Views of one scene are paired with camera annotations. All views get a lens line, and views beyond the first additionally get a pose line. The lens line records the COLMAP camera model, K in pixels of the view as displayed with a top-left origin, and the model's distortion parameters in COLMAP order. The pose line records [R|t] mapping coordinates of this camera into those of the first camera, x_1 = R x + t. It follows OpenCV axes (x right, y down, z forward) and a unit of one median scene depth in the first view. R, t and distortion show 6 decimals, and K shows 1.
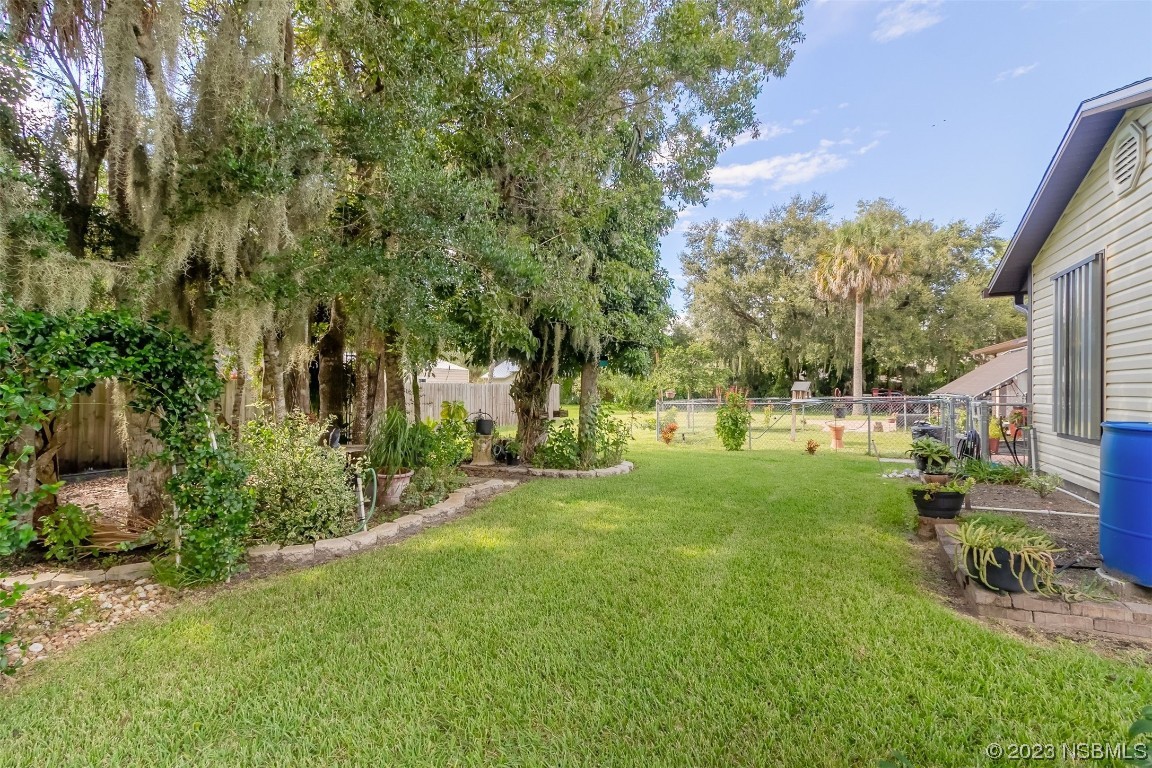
lens RADIAL K [[523.2, 0, 559.2], [0, 523.2, 388.3], [0, 0, 1]] dist [0.006806, -0.000447]
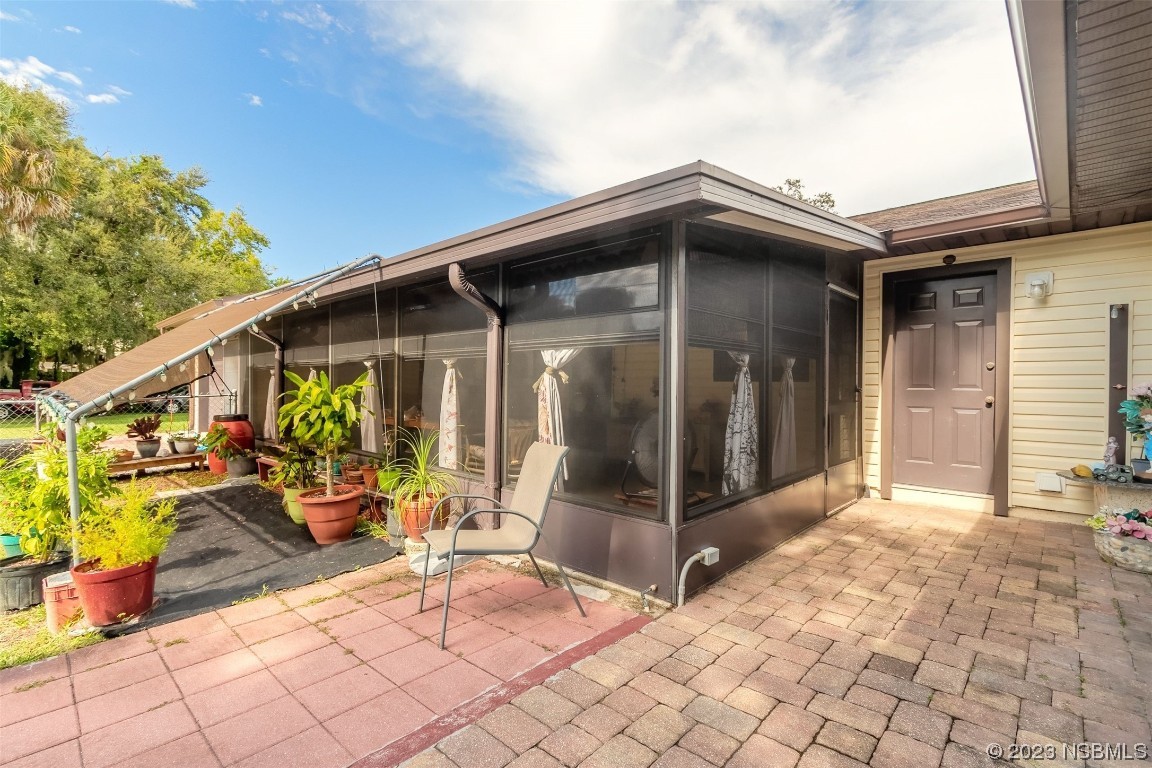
lens RADIAL K [[523.2, 0, 559.2], [0, 523.2, 388.3], [0, 0, 1]] dist [0.006806, -0.000447]
pose [[0.286010, -0.008783, 0.958186, 0.208511], [-0.005877, 0.999923, 0.010919, -0.001408], [-0.958209, -0.008754, 0.285936, 0.235490]]
